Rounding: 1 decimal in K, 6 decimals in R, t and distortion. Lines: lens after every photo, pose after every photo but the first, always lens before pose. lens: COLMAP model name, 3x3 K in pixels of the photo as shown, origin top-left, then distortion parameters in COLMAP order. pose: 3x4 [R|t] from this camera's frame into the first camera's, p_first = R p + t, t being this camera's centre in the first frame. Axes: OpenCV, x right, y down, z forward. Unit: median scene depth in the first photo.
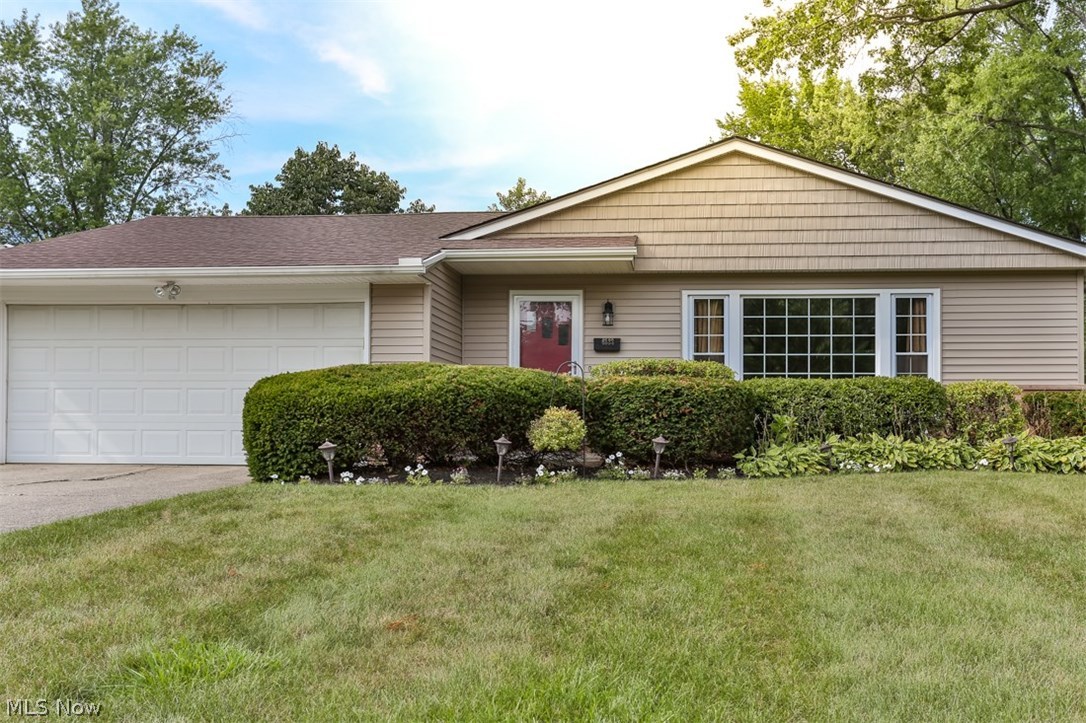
lens RADIAL K [[1015.4, 0, 542.9], [0, 1015.4, 368.5], [0, 0, 1]] dist [0.051035, 0.000000]
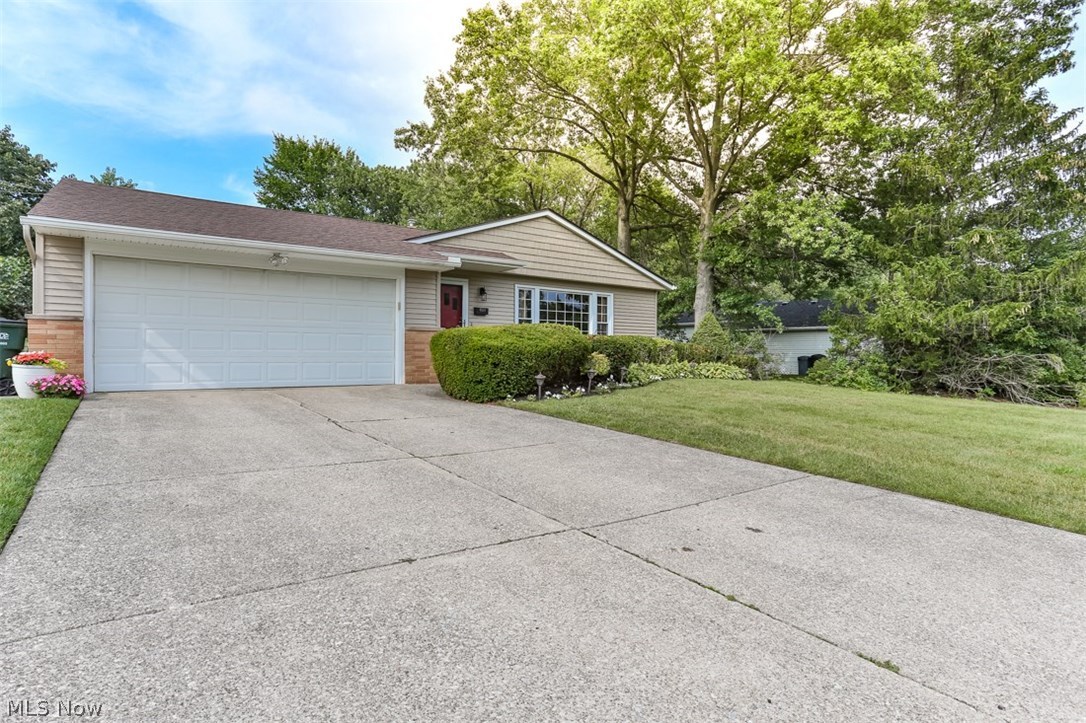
lens RADIAL K [[547.4, 0, 543.6], [0, 547.4, 353.6], [0, 0, 1]] dist [0.002414, 0.000814]
pose [[0.764104, -0.001187, 0.645092, -0.486869], [-0.045823, 0.997372, 0.056112, -0.008396], [-0.643464, -0.072435, 0.762042, 0.186107]]
